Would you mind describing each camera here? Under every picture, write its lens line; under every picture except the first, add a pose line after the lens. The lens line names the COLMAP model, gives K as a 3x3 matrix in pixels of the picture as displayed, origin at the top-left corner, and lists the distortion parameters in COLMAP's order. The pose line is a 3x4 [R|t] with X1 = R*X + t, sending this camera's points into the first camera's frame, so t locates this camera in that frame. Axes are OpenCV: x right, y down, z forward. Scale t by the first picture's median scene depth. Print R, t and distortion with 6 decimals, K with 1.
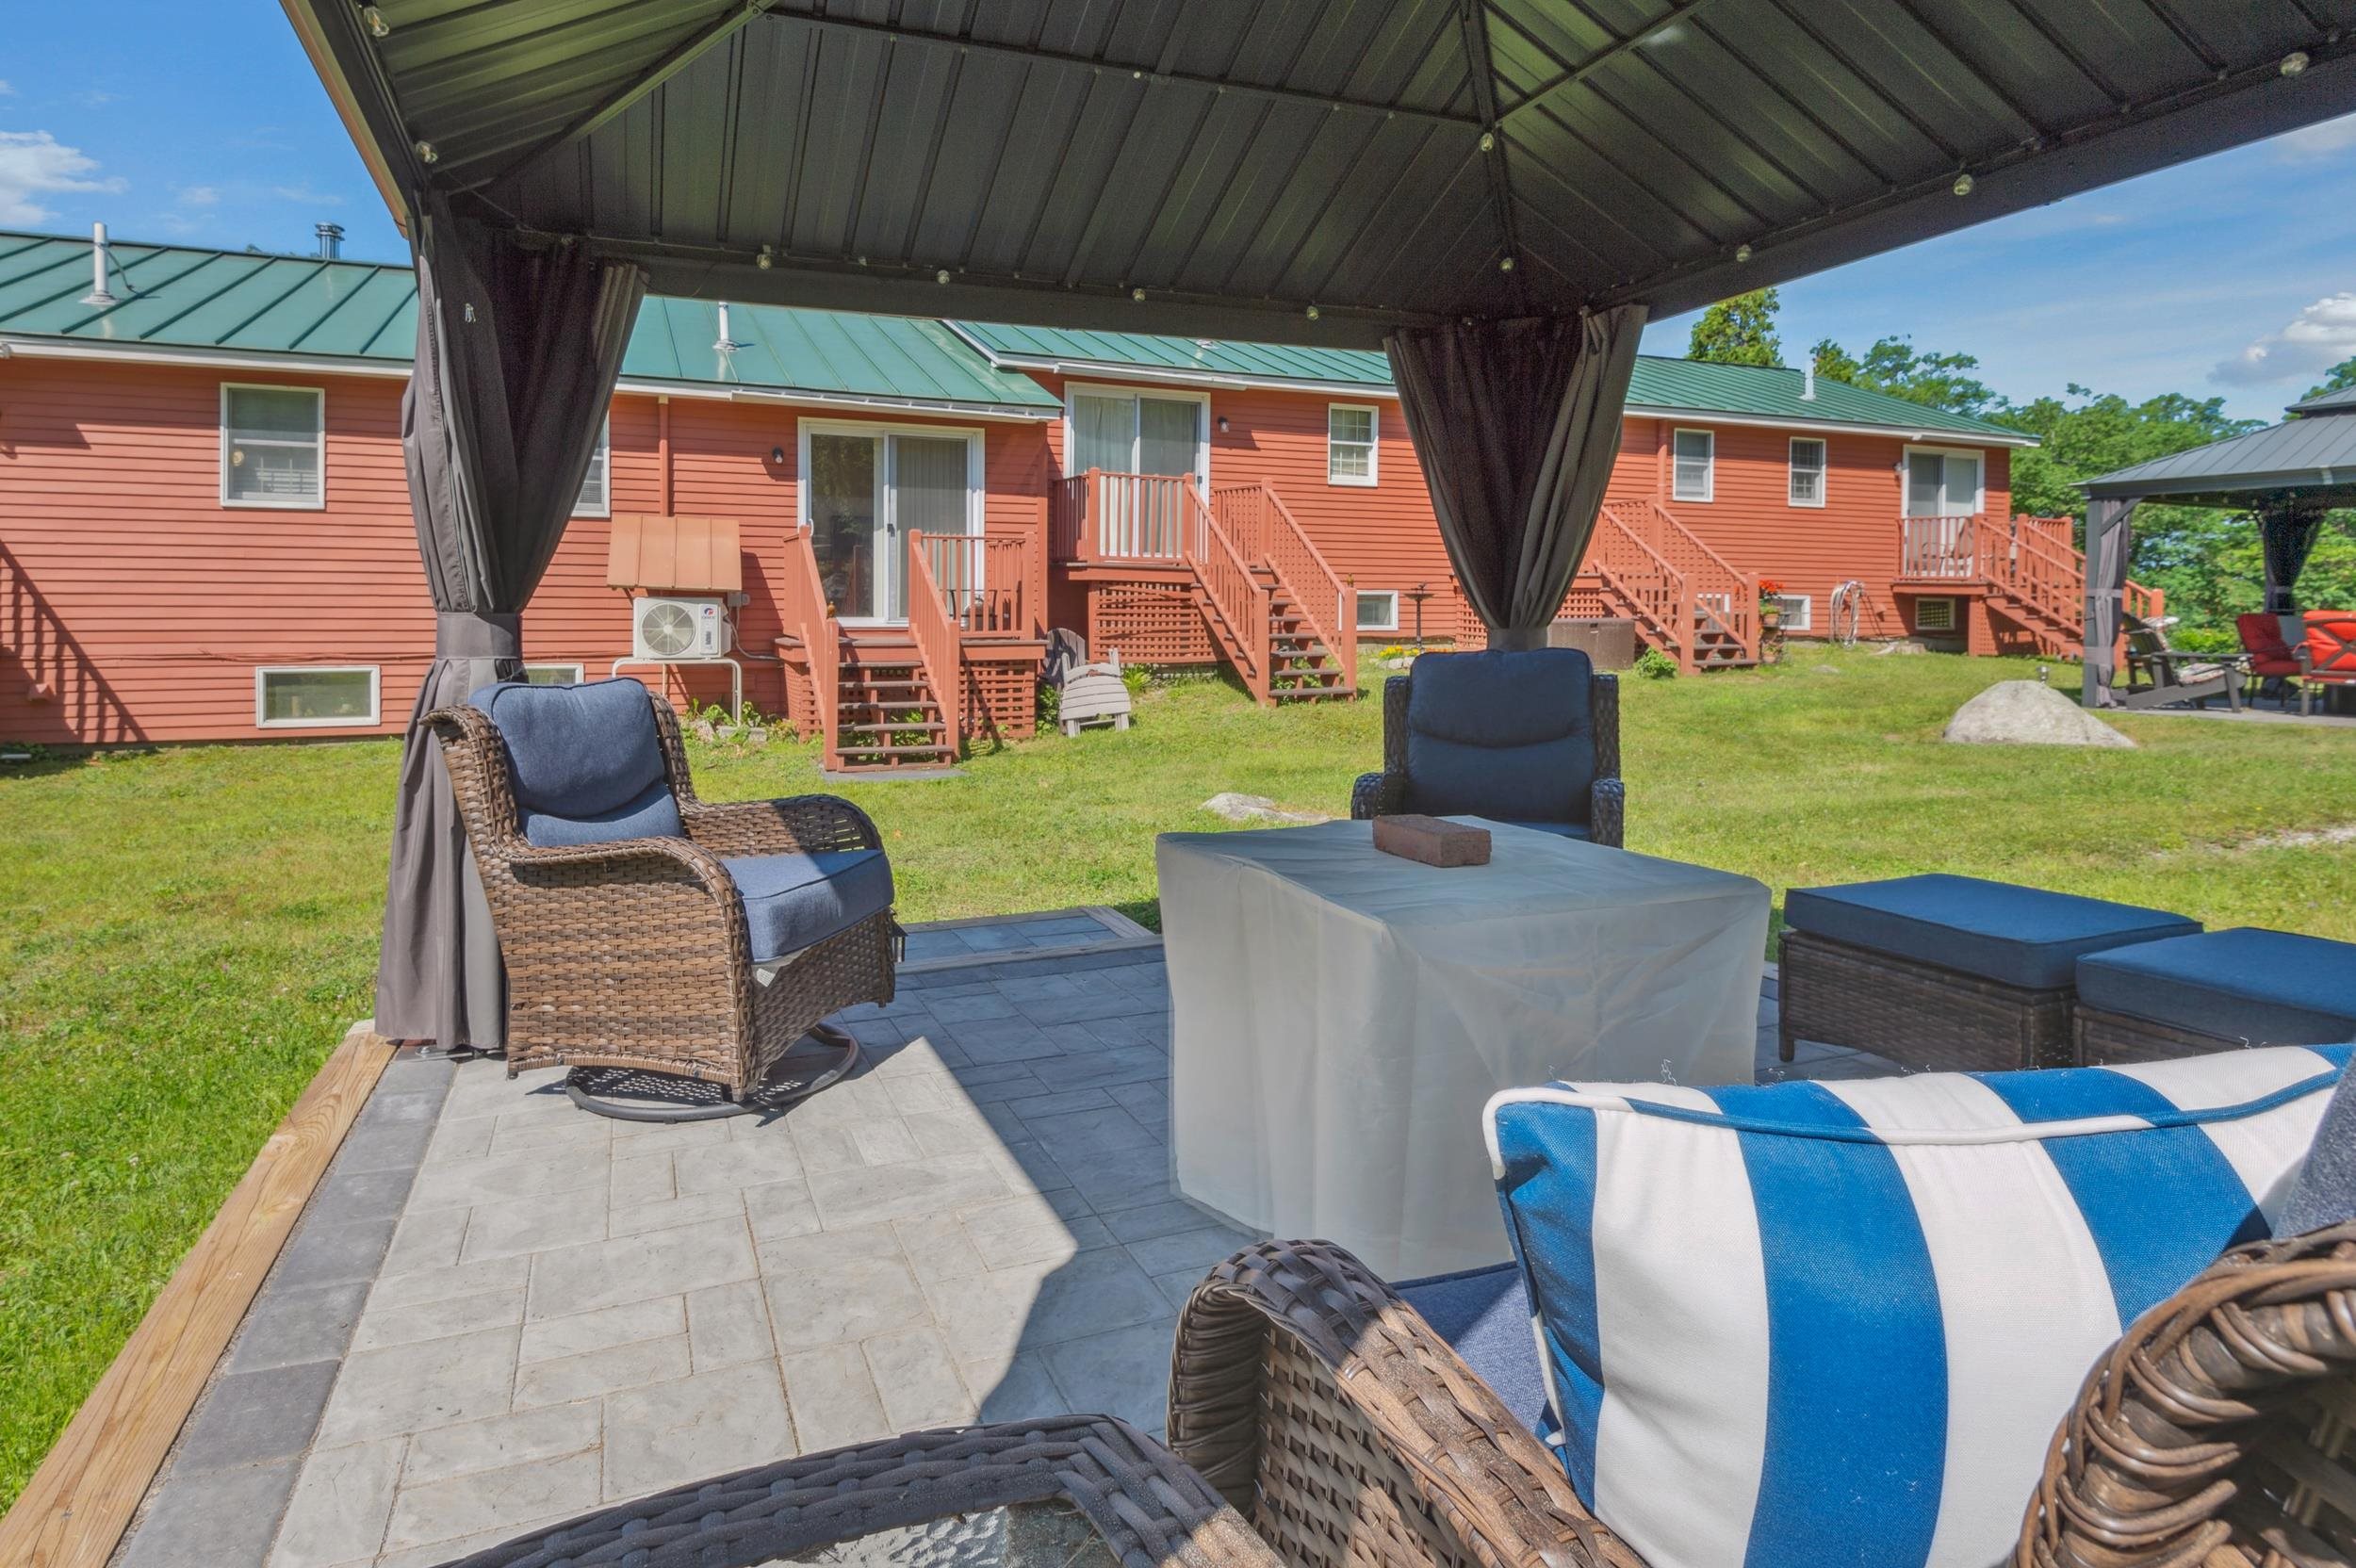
lens RADIAL K [[1225.7, 0, 1080.0], [0, 1225.7, 641.6], [0, 0, 1]] dist [0.016360, -0.002118]
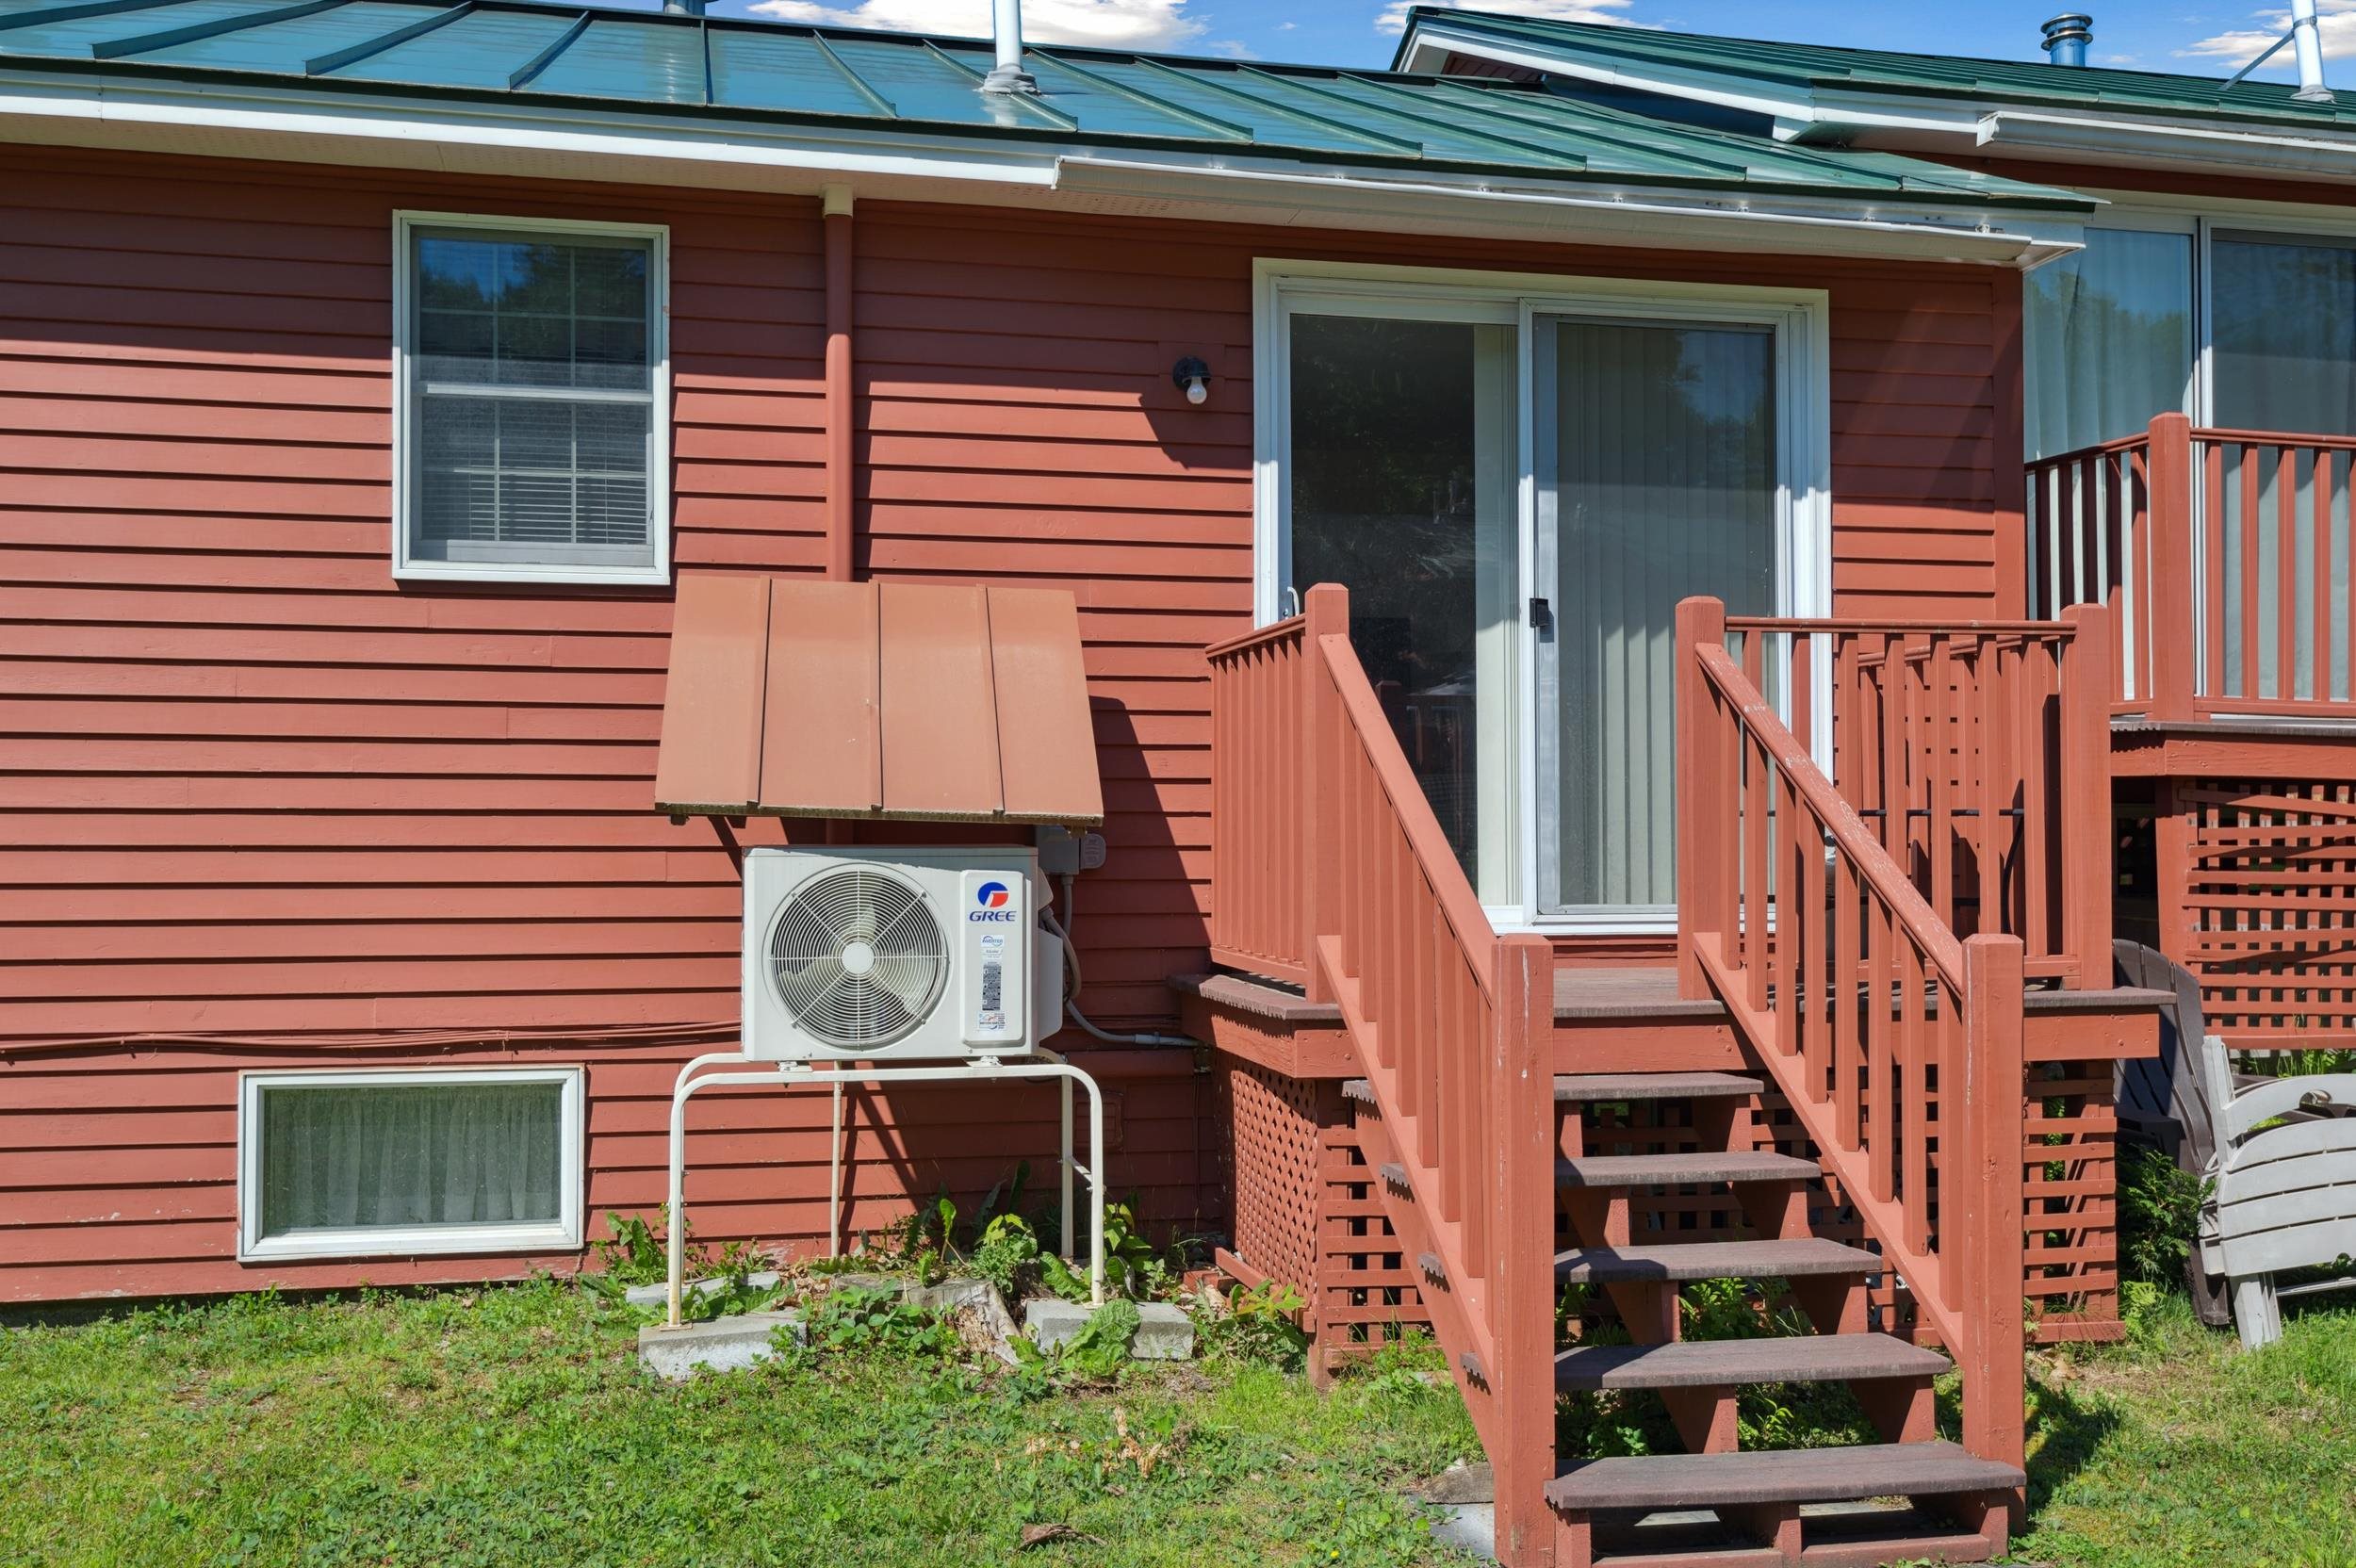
lens RADIAL K [[2233.3, 0, 1183.0], [0, 2233.3, 834.3], [0, 0, 1]] dist [0.020164, 0.000000]
pose [[0.988424, -0.006217, -0.151590, -0.168833], [0.001431, 0.999498, -0.031665, -0.020957], [0.151711, 0.031082, 0.987936, 0.461175]]
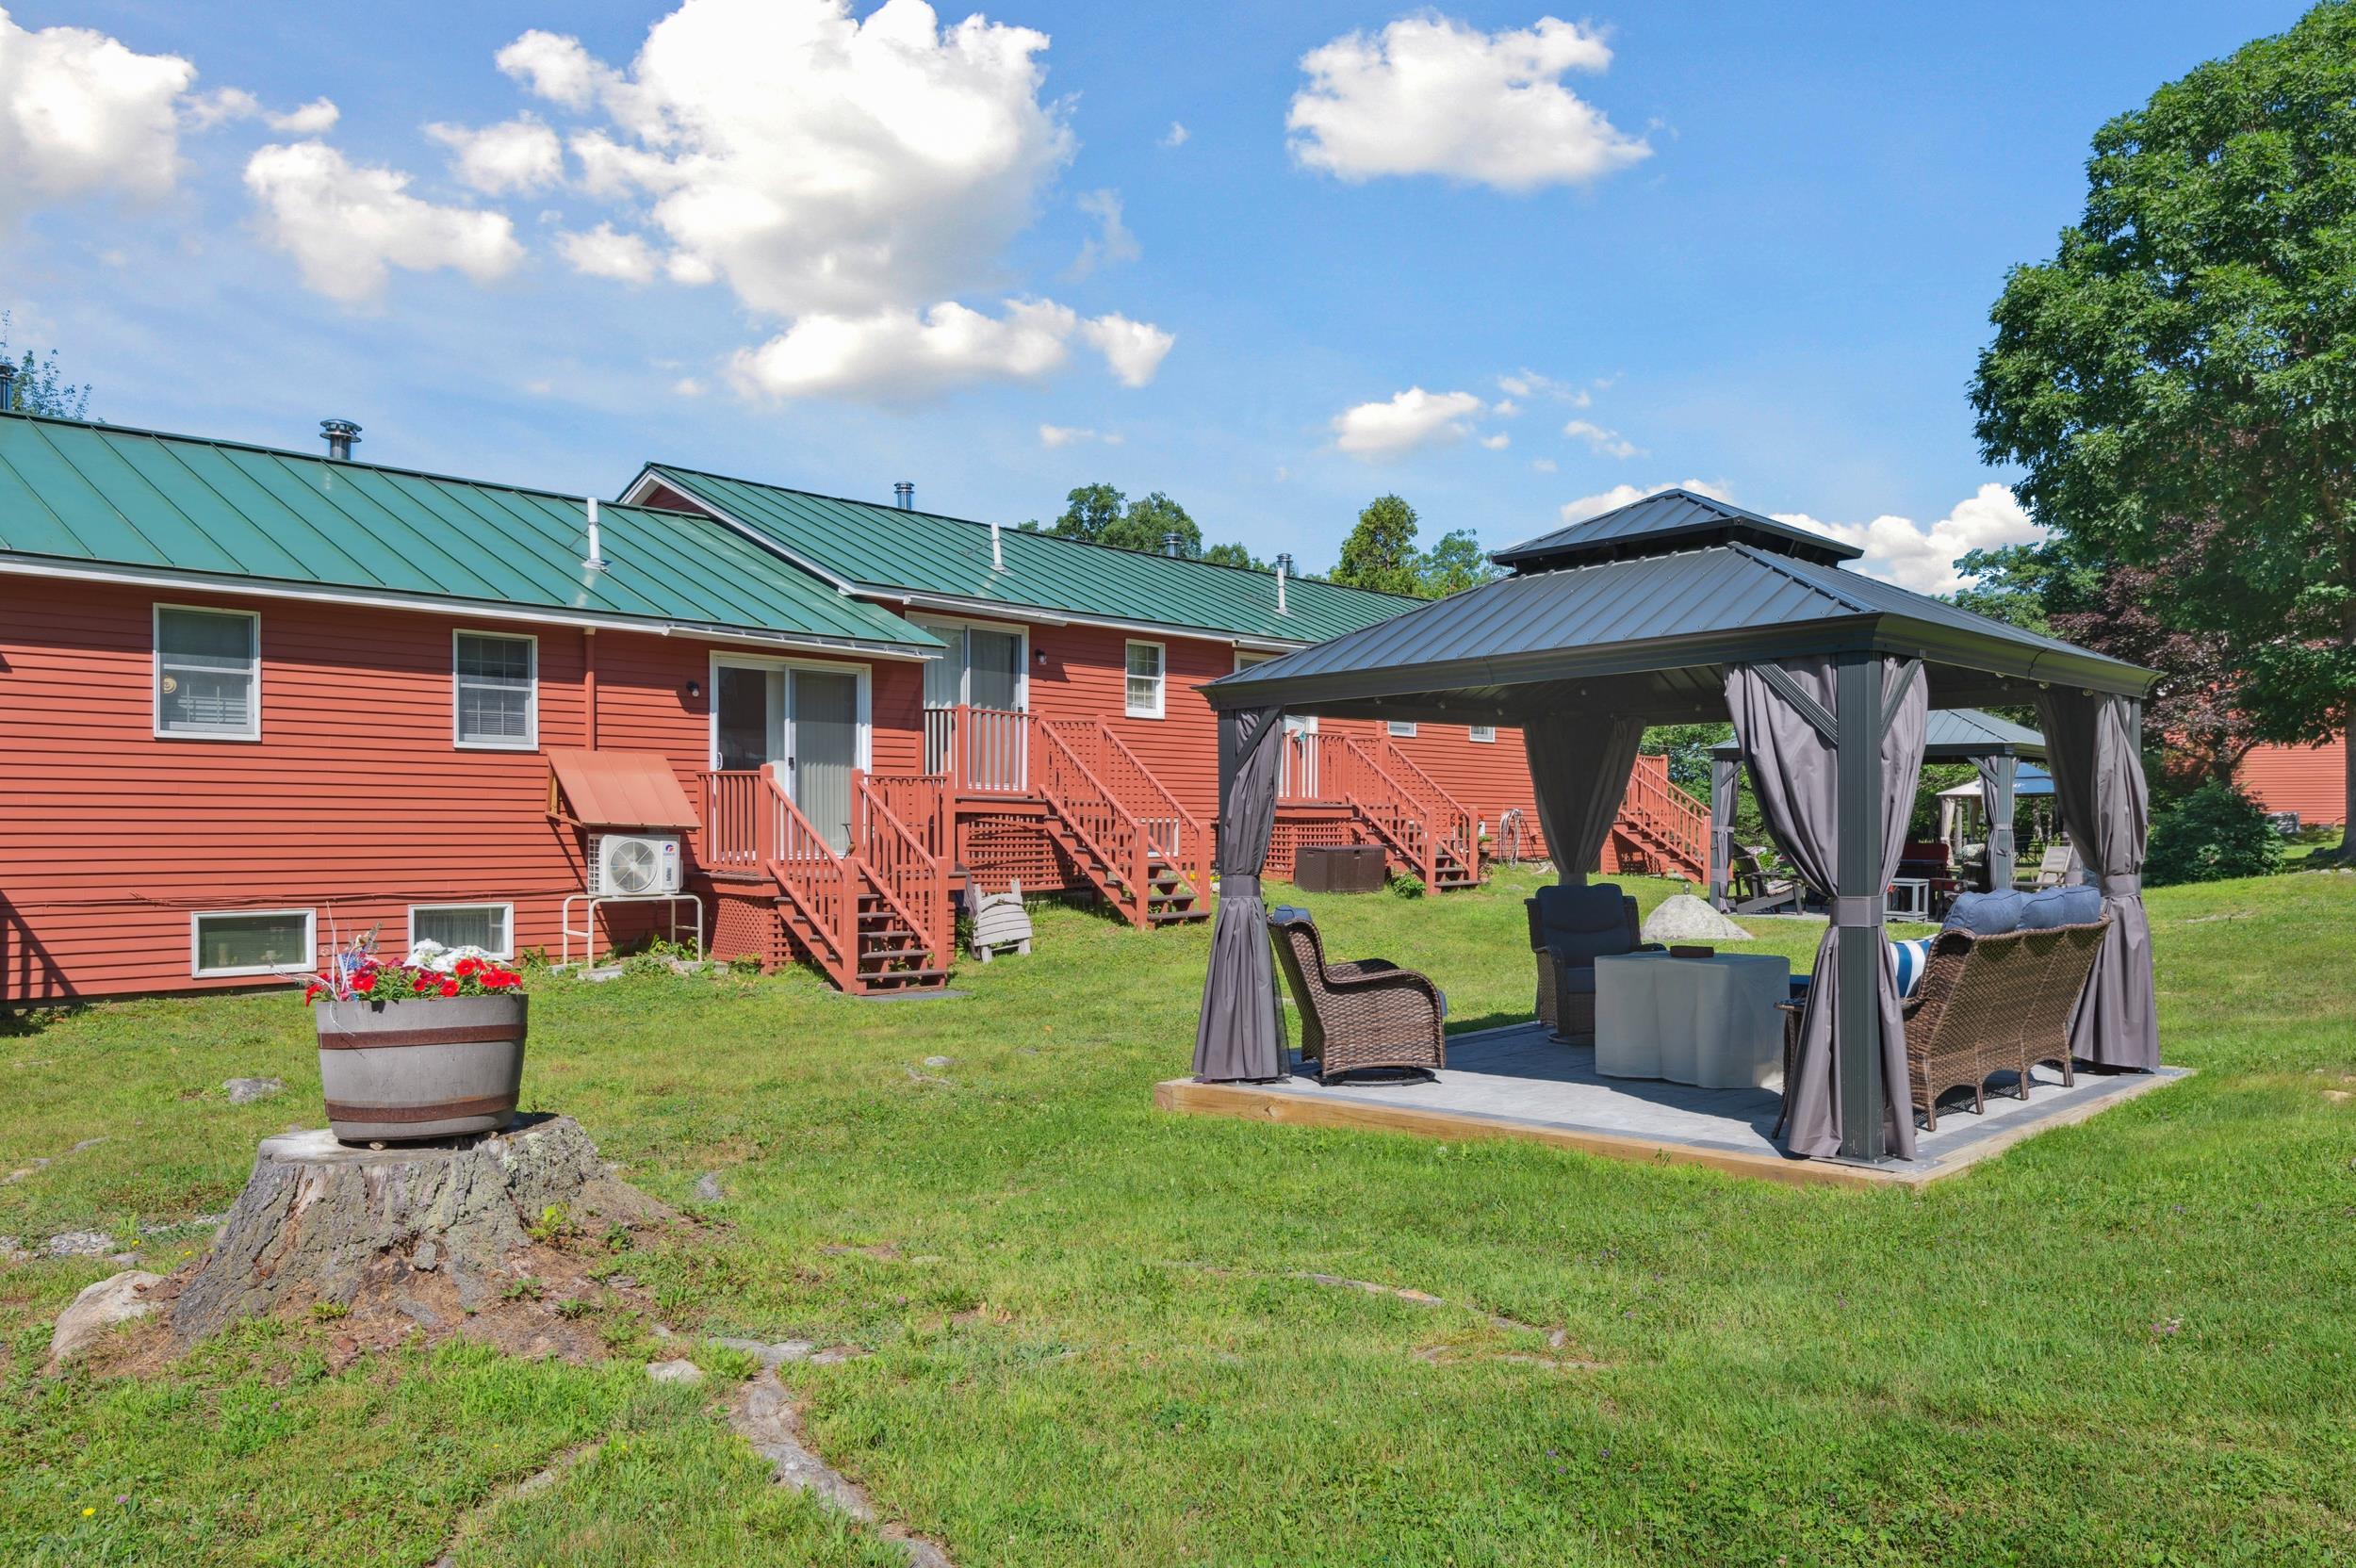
lens RADIAL K [[1687.9, 0, 1179.9], [0, 1687.9, 794.4], [0, 0, 1]] dist [0.007440, -0.001578]
pose [[0.906141, 0.008512, 0.422890, -0.480115], [0.007257, 0.999337, -0.035665, -0.014897], [-0.422913, 0.035386, 0.905479, -0.414030]]
